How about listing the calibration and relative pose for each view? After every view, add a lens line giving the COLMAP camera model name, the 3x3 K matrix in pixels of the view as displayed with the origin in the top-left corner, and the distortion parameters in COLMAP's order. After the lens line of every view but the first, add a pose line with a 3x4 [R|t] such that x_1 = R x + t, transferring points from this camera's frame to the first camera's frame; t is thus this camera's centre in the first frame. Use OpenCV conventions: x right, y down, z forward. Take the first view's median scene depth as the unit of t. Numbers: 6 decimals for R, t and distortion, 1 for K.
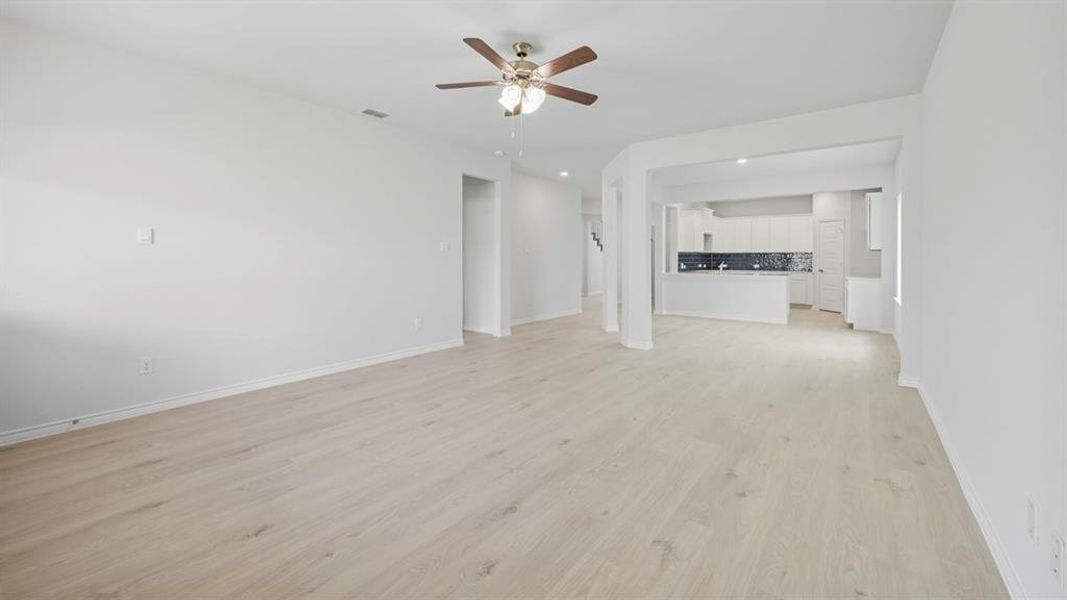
lens RADIAL K [[424.9, 0, 533.2], [0, 424.9, 265.2], [0, 0, 1]] dist [-0.002274, 0.000012]
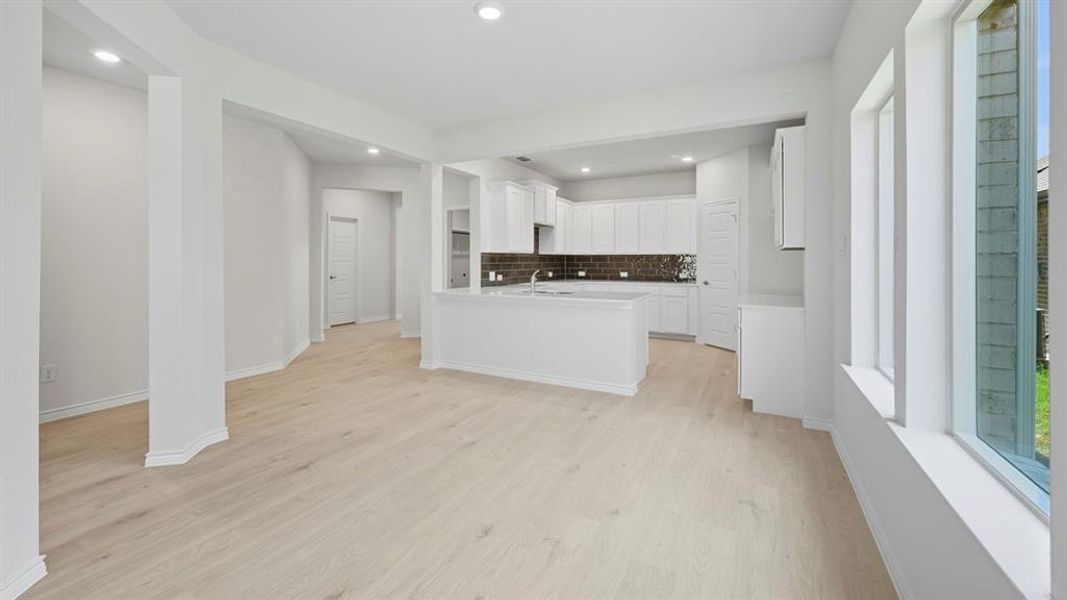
lens RADIAL K [[424.9, 0, 534.7], [0, 424.9, 262.4], [0, 0, 1]] dist [-0.002274, 0.000012]
pose [[0.986064, 0.000309, 0.166366, 0.304642], [0.002003, 0.999904, -0.013731, -0.009233], [-0.166354, 0.013873, 0.985969, 0.399718]]
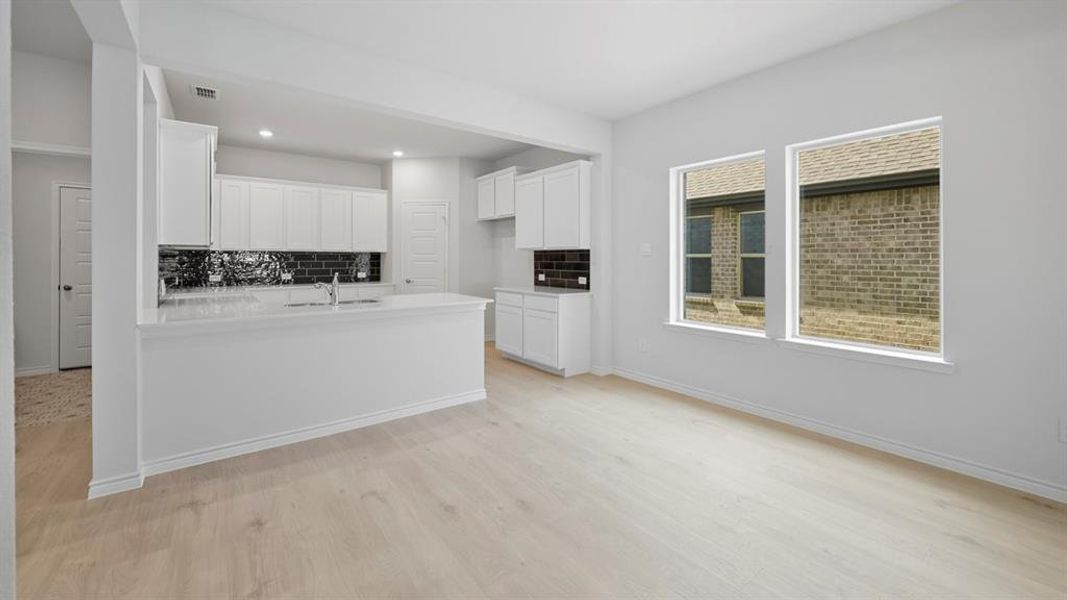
lens RADIAL K [[424.9, 0, 536.9], [0, 424.9, 259.2], [0, 0, 1]] dist [-0.002274, 0.000012]
pose [[0.261283, 0.000310, 0.965262, 0.107596], [0.017351, 0.999837, -0.005017, -0.012959], [-0.965106, 0.018059, 0.261235, 0.622960]]
